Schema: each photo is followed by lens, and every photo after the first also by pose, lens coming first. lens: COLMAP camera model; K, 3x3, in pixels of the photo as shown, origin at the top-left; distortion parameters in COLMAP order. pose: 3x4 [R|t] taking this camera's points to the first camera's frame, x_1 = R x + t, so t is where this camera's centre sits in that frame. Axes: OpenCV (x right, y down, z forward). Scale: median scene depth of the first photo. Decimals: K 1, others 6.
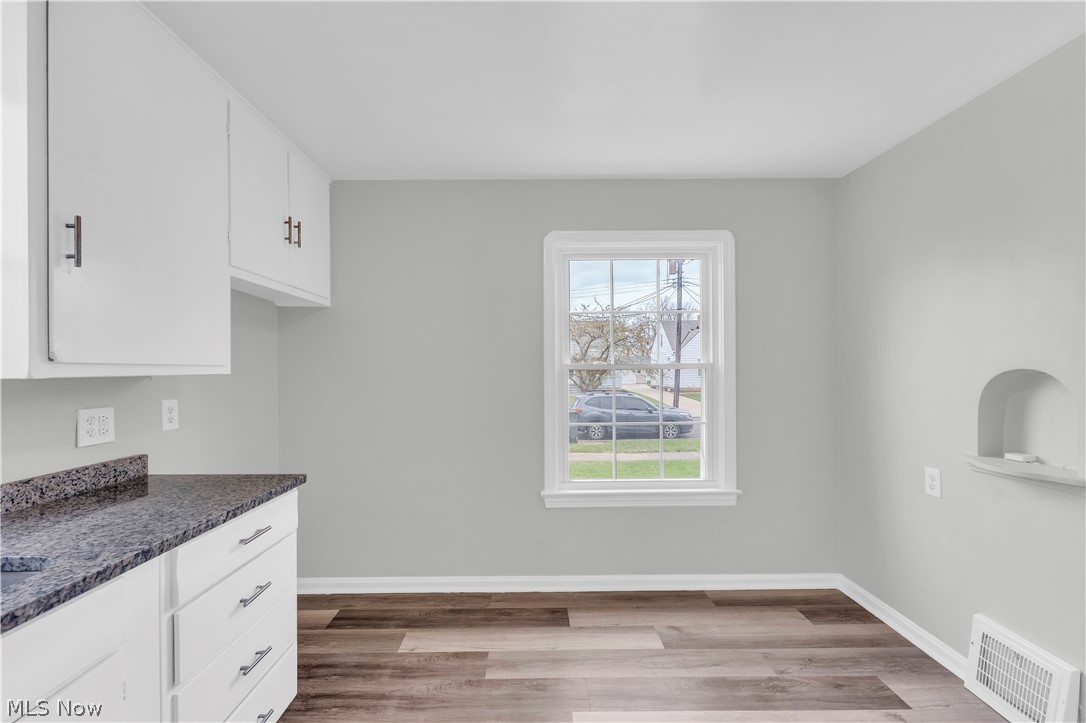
lens RADIAL K [[441.2, 0, 535.6], [0, 441.2, 368.5], [0, 0, 1]] dist [-0.001545, -0.000472]
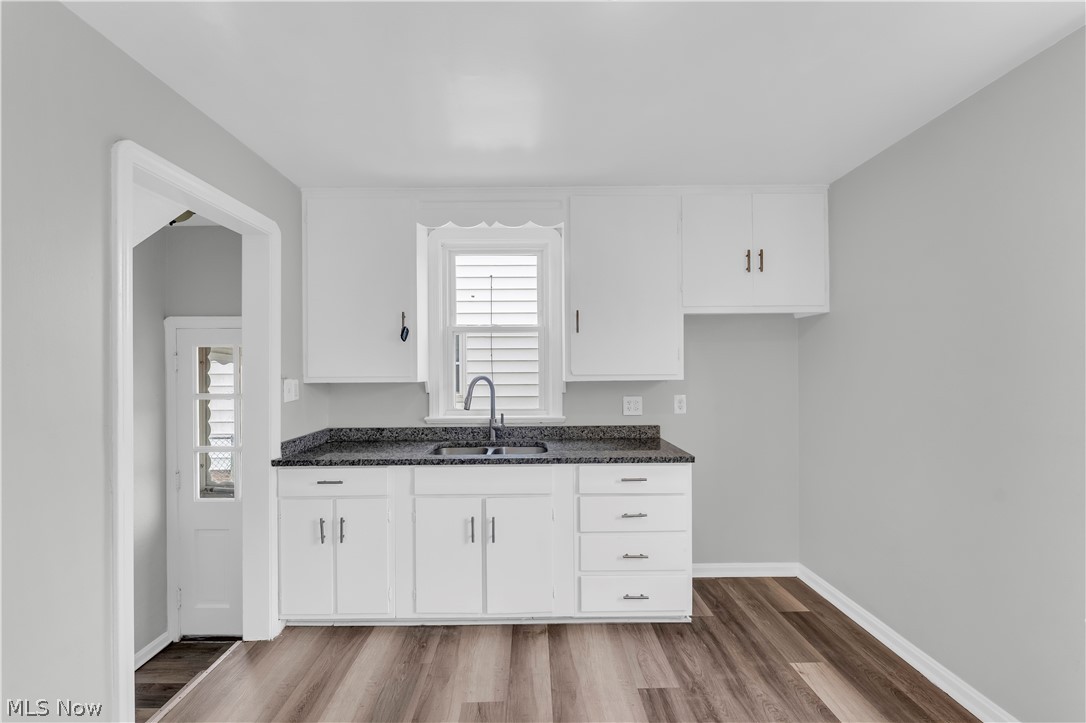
lens RADIAL K [[441.2, 0, 535.6], [0, 441.2, 368.5], [0, 0, 1]] dist [-0.001545, -0.000472]
pose [[-0.000803, 0.003006, -0.999995, 0.784669], [0.008521, 0.999959, 0.002999, -0.033974], [0.999963, -0.008518, -0.000829, 0.499694]]
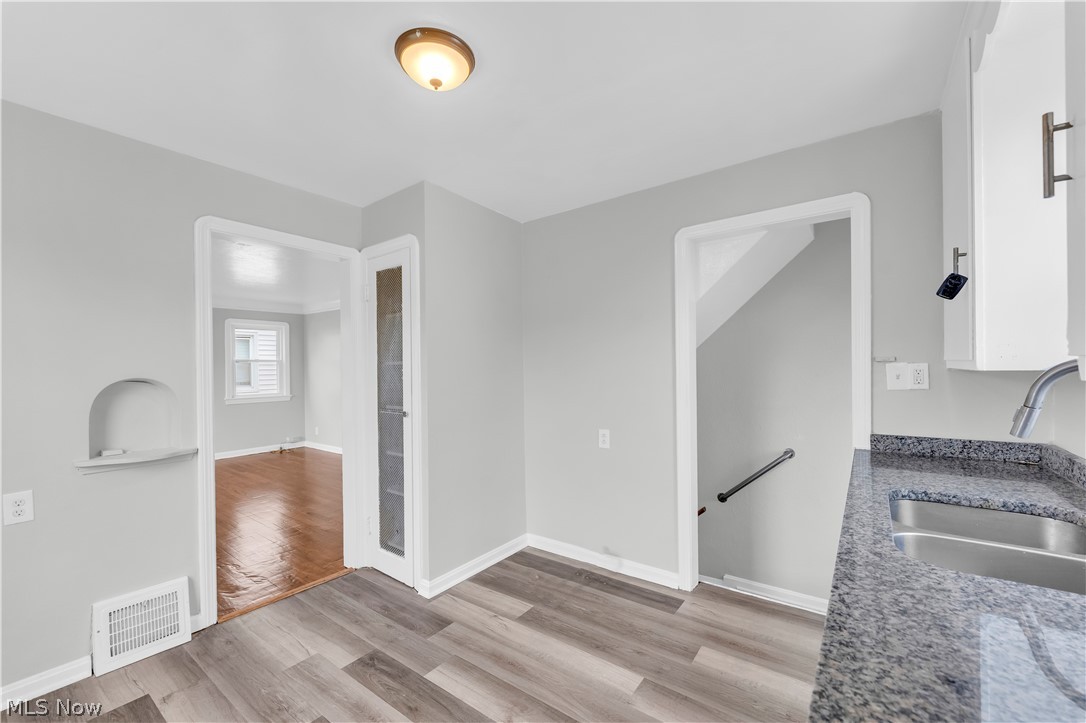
lens RADIAL K [[441.2, 0, 535.6], [0, 441.2, 368.5], [0, 0, 1]] dist [-0.001545, -0.000472]
pose [[-0.793857, 0.012645, 0.607973, -0.534536], [0.017121, 0.999852, 0.001561, -0.006504], [-0.607863, 0.011648, -0.793956, 1.212095]]
